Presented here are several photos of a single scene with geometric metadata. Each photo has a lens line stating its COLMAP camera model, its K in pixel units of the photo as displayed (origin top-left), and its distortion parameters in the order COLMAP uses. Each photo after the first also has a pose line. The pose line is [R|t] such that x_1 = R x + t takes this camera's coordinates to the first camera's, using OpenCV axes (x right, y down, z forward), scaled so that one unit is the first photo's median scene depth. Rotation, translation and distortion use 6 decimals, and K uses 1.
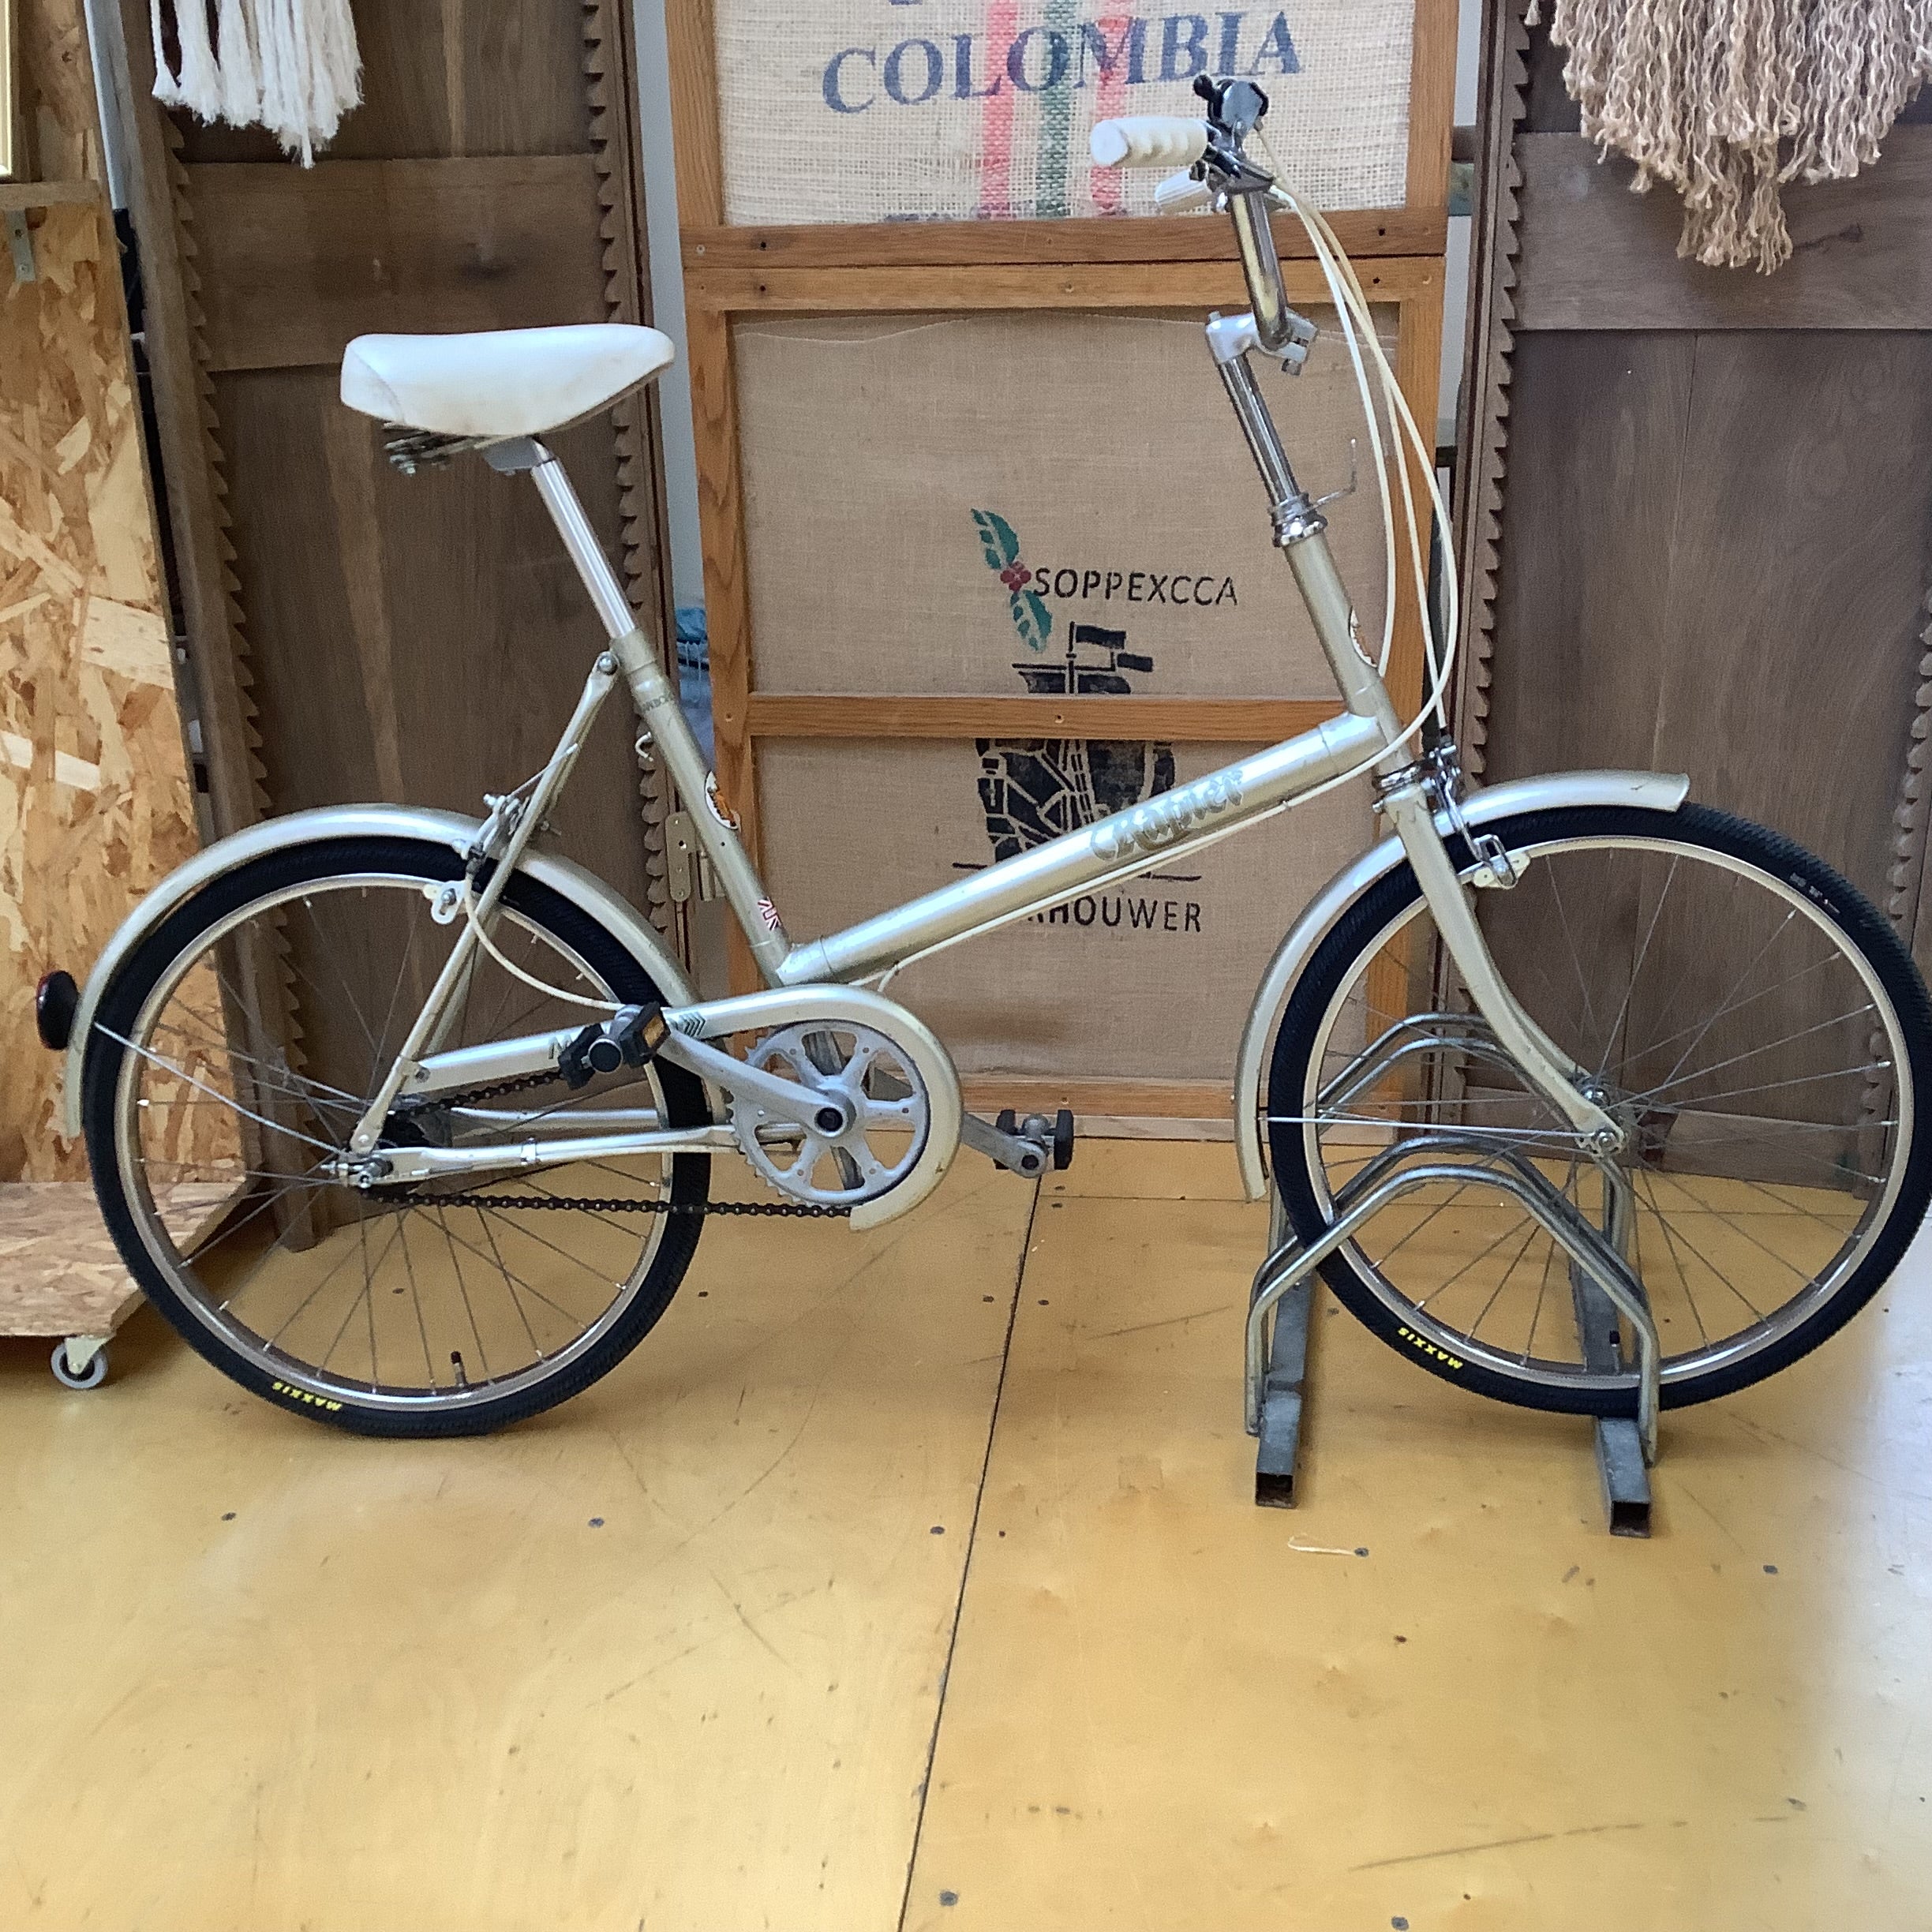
lens RADIAL K [[2317.0, 0, 971.6], [0, 2317.0, 969.3], [0, 0, 1]] dist [0.099453, 0.000000]
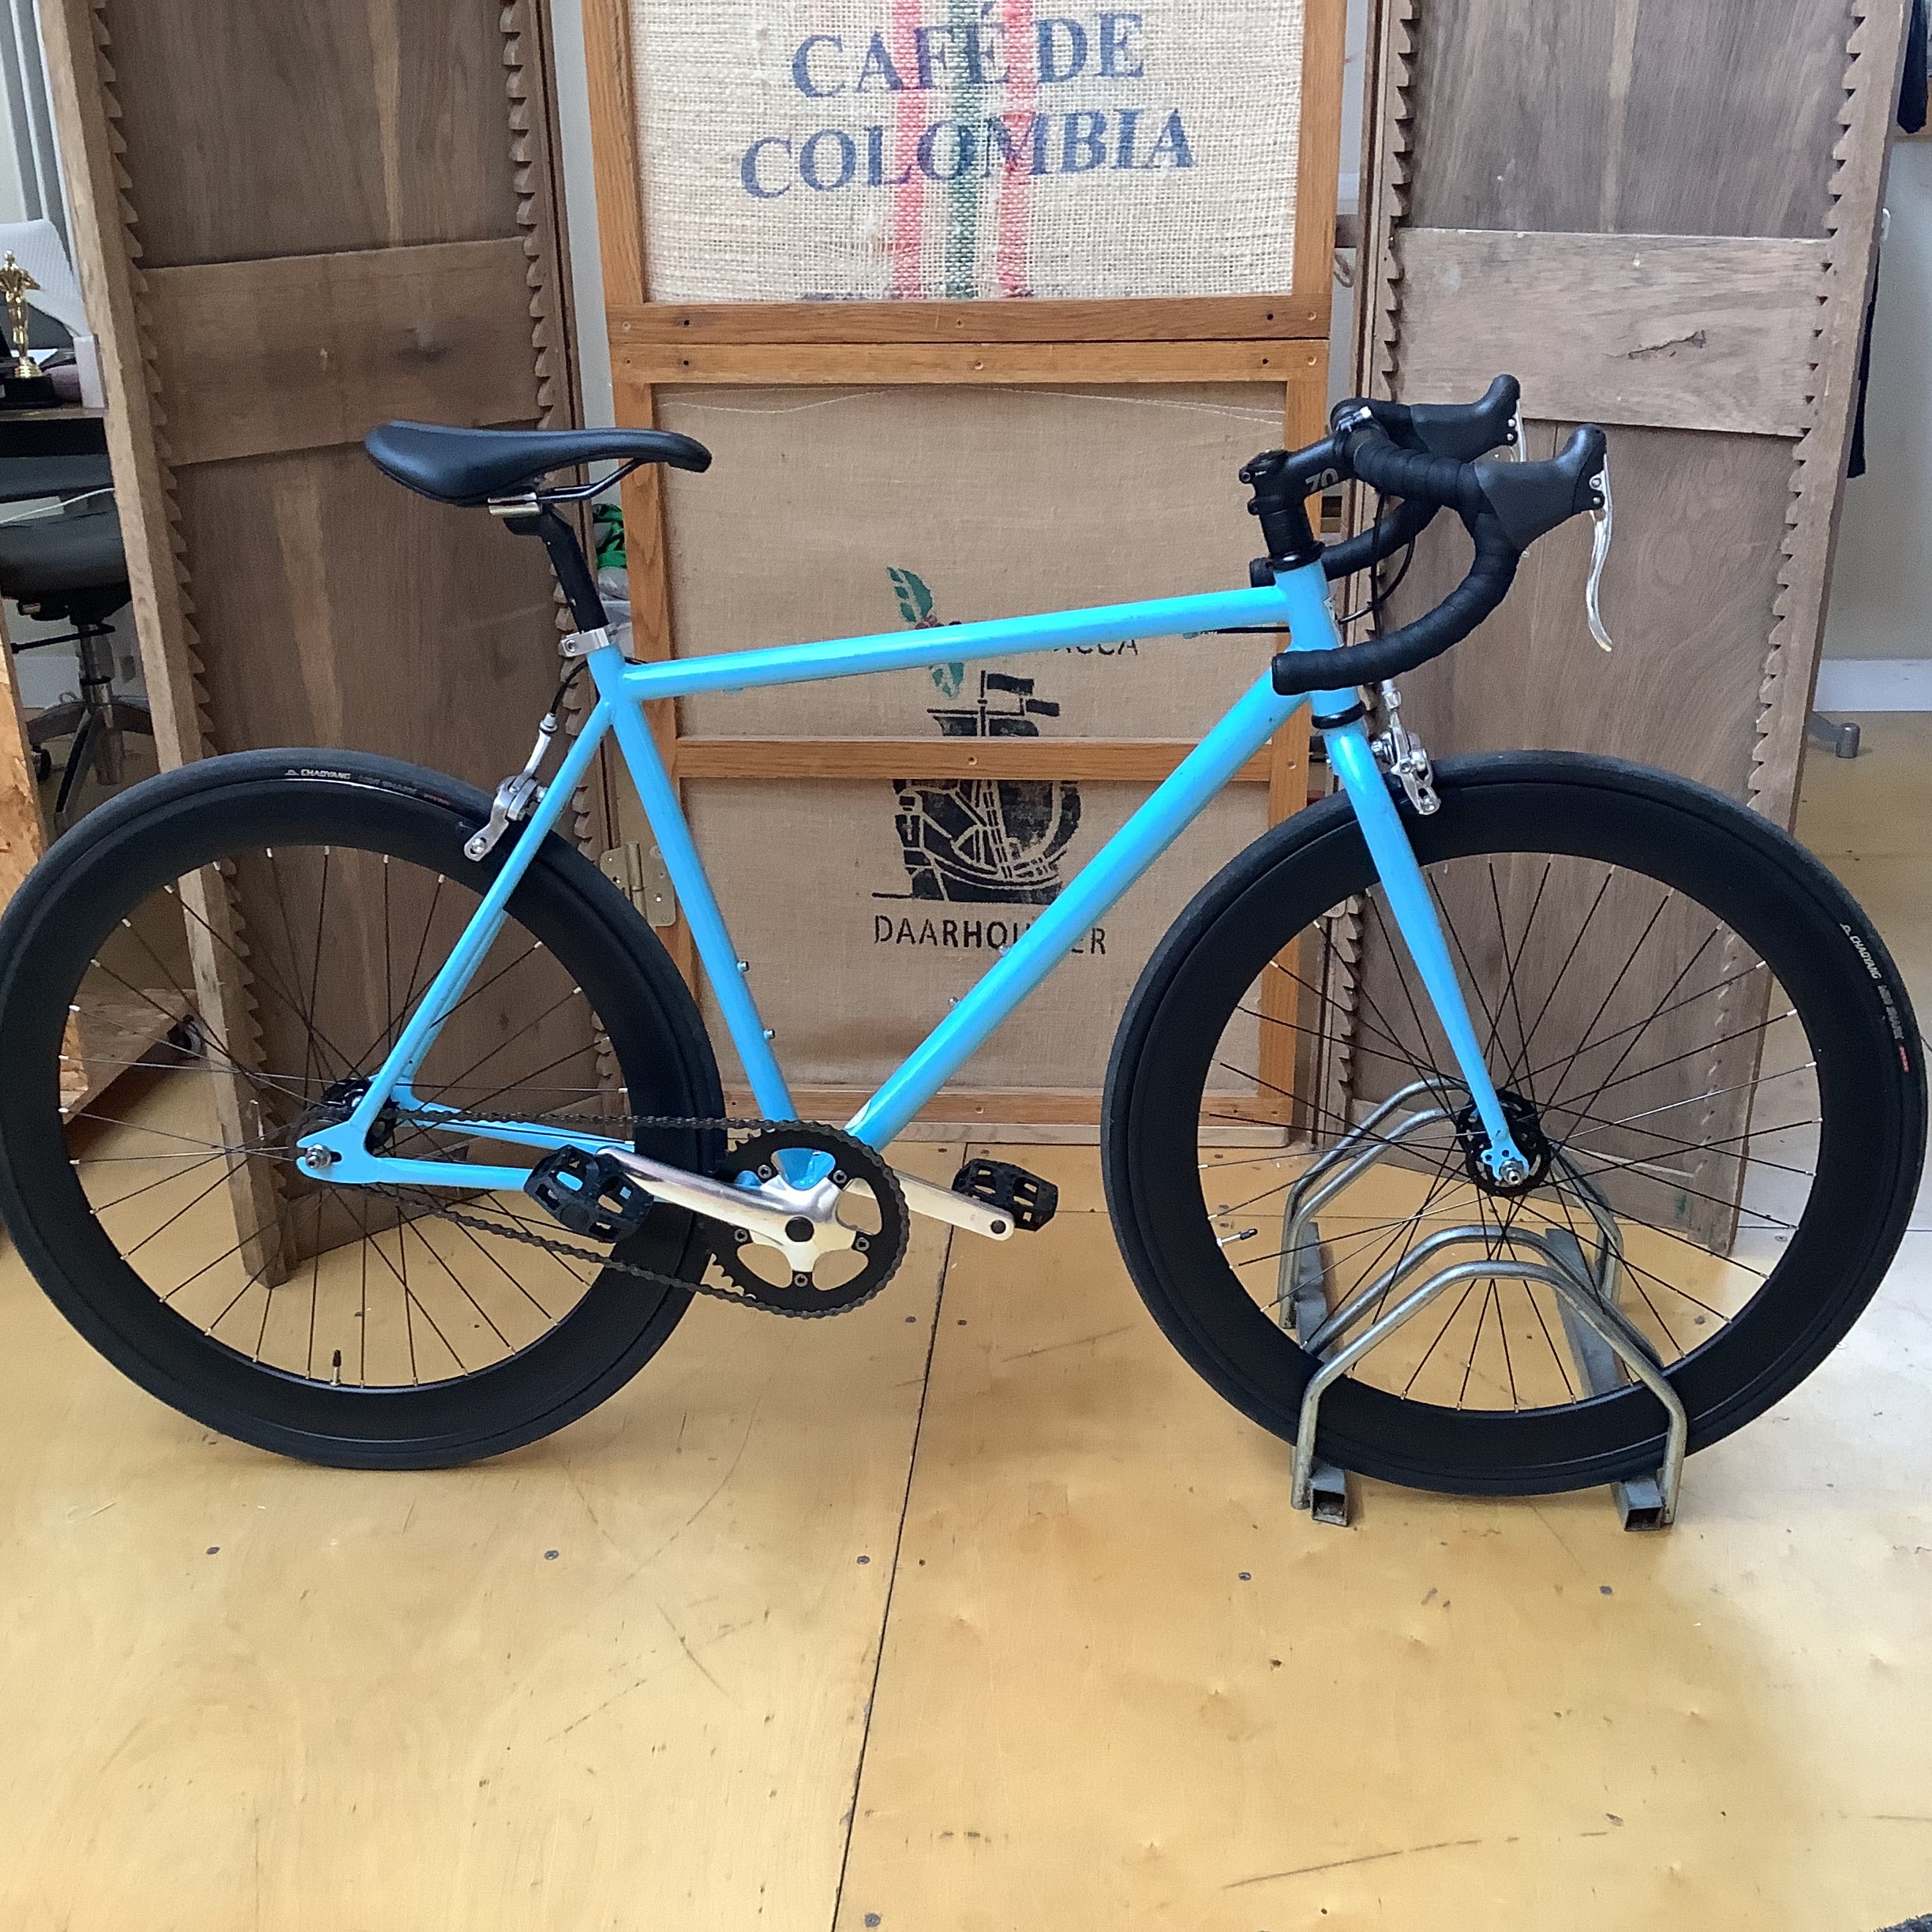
lens RADIAL K [[2327.0, 0, 949.4], [0, 2327.0, 952.3], [0, 0, 1]] dist [0.081109, 0.000000]
pose [[0.999722, -0.008318, 0.022061, 0.003581], [0.007106, 0.998490, 0.054465, -0.084011], [-0.022481, -0.054293, 0.998272, -0.070953]]
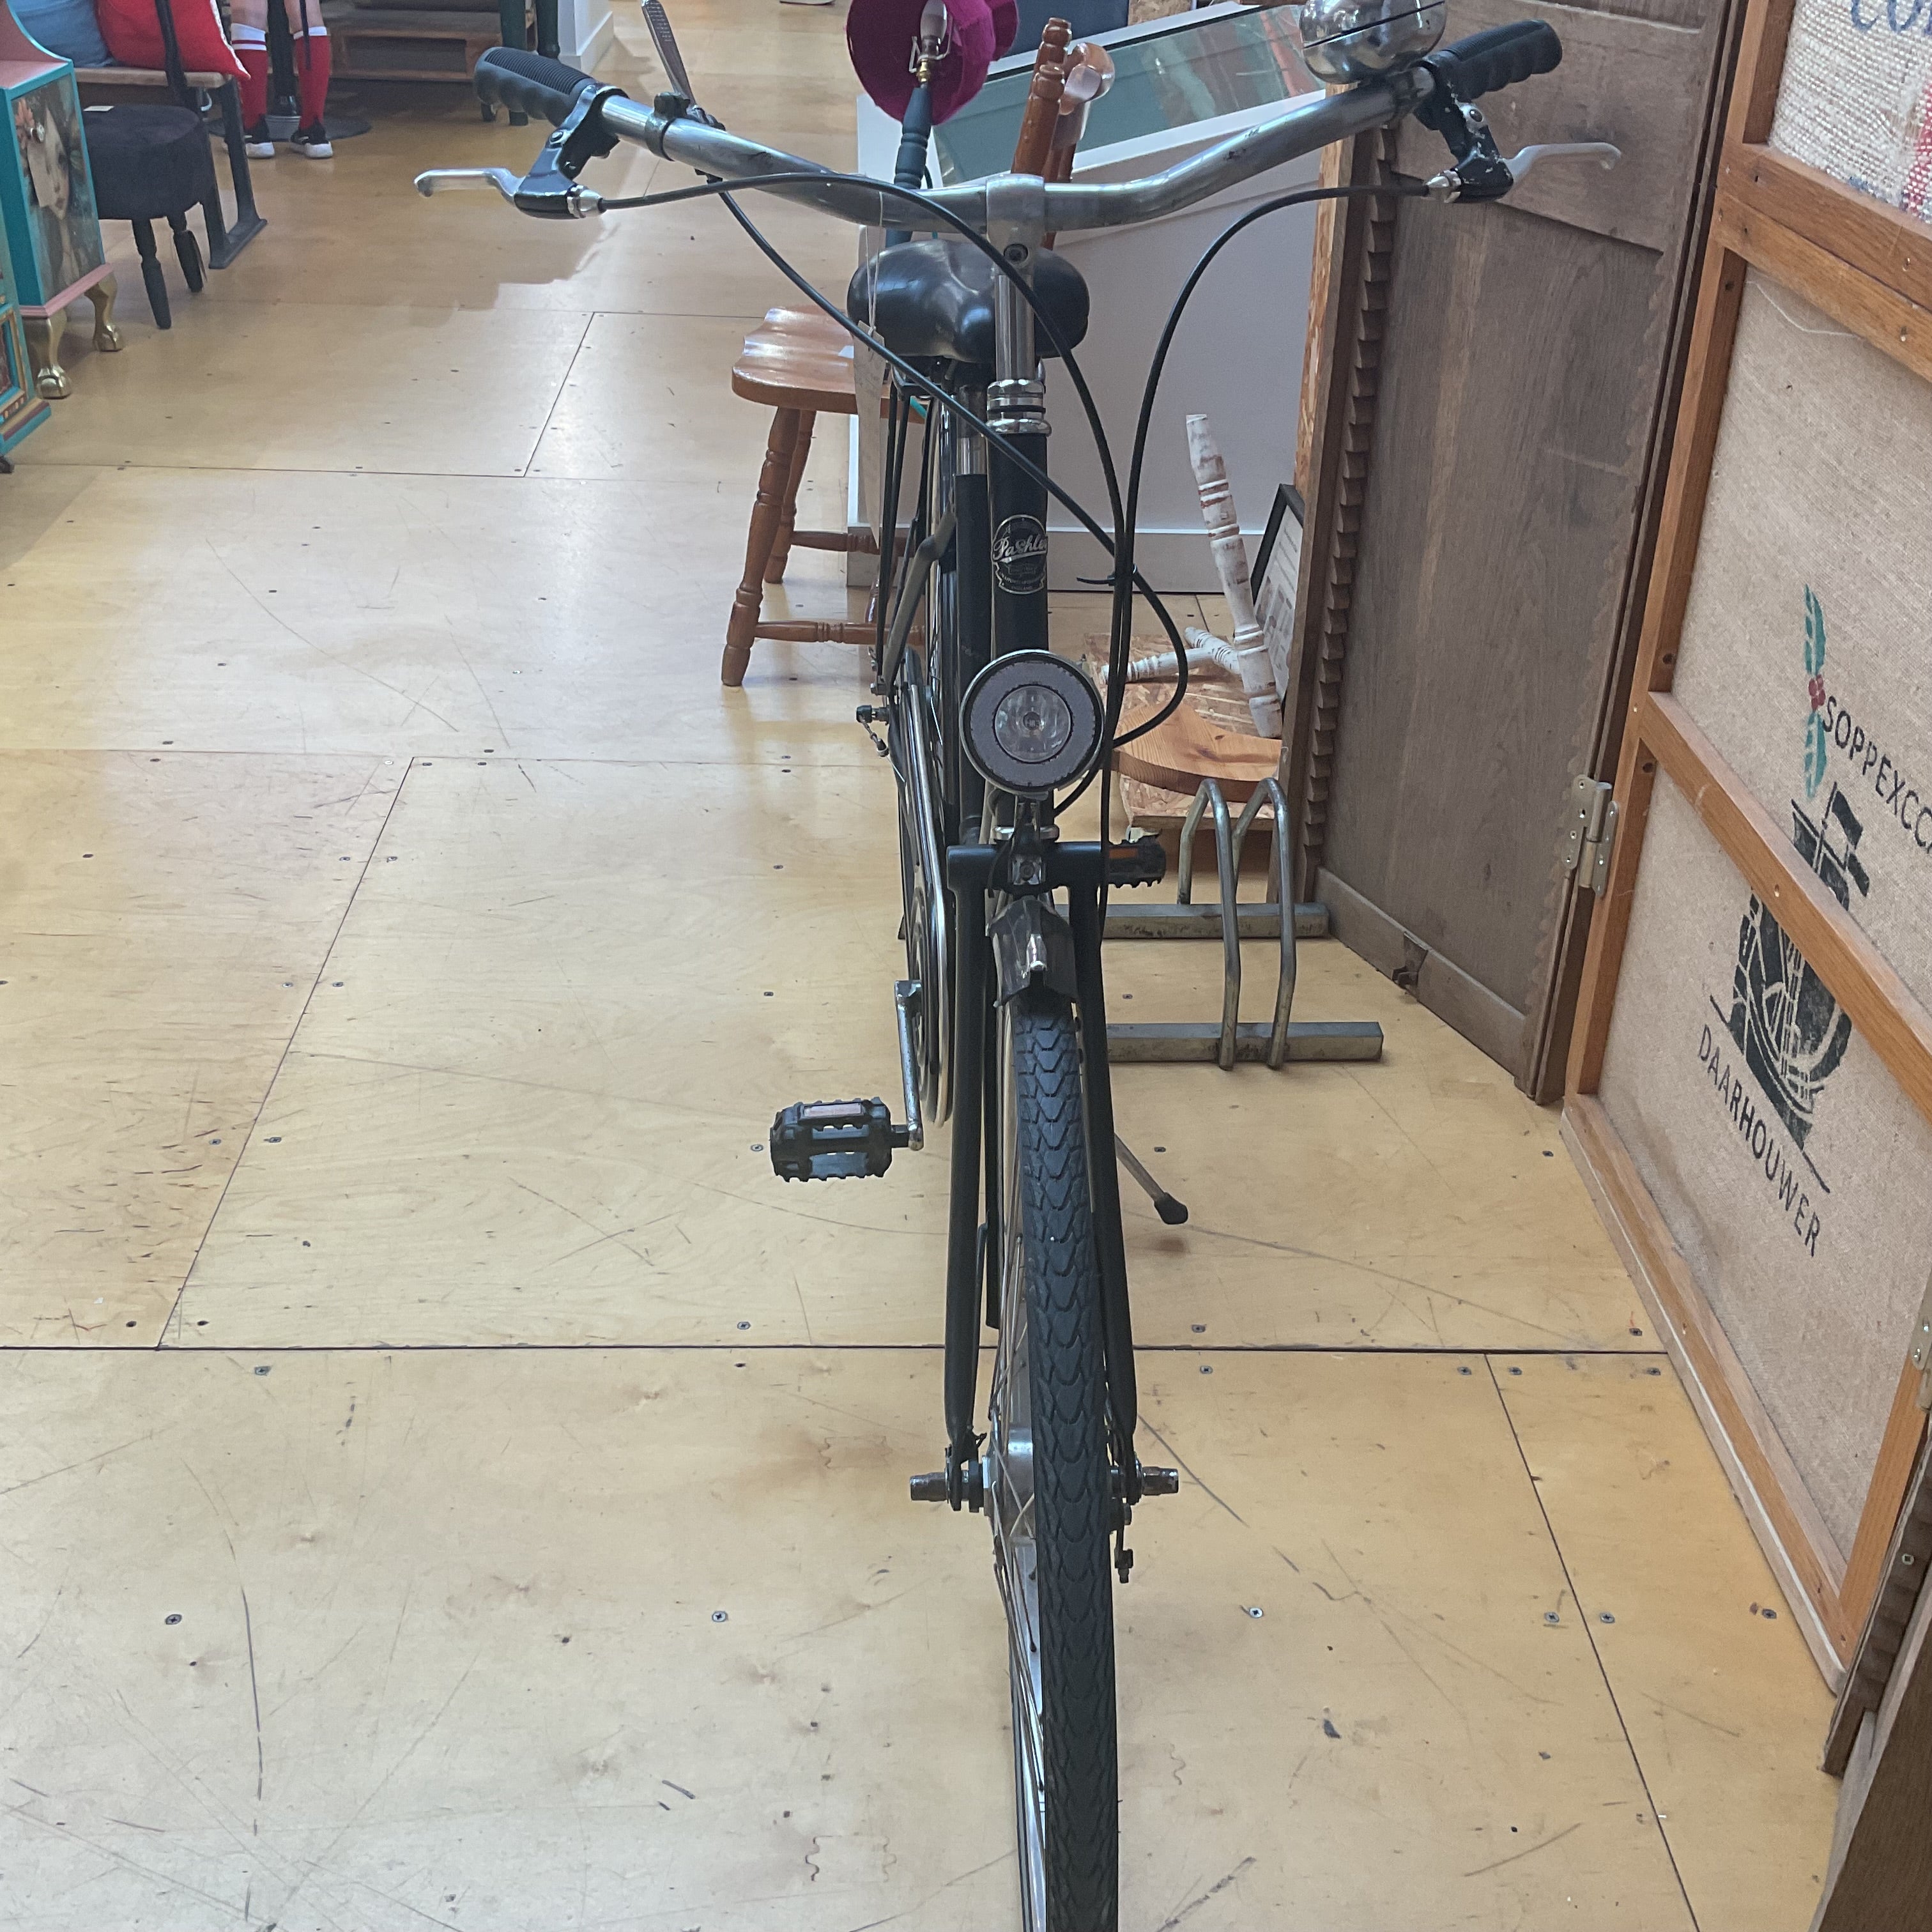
lens RADIAL K [[2130.0, 0, 983.5], [0, 2130.0, 921.5], [0, 0, 1]] dist [0.027812, 0.000000]
pose [[0.129533, 0.504583, -0.853591, 0.630910], [-0.358436, 0.826460, 0.434152, -0.324997], [0.924524, 0.249720, 0.287915, 0.610553]]
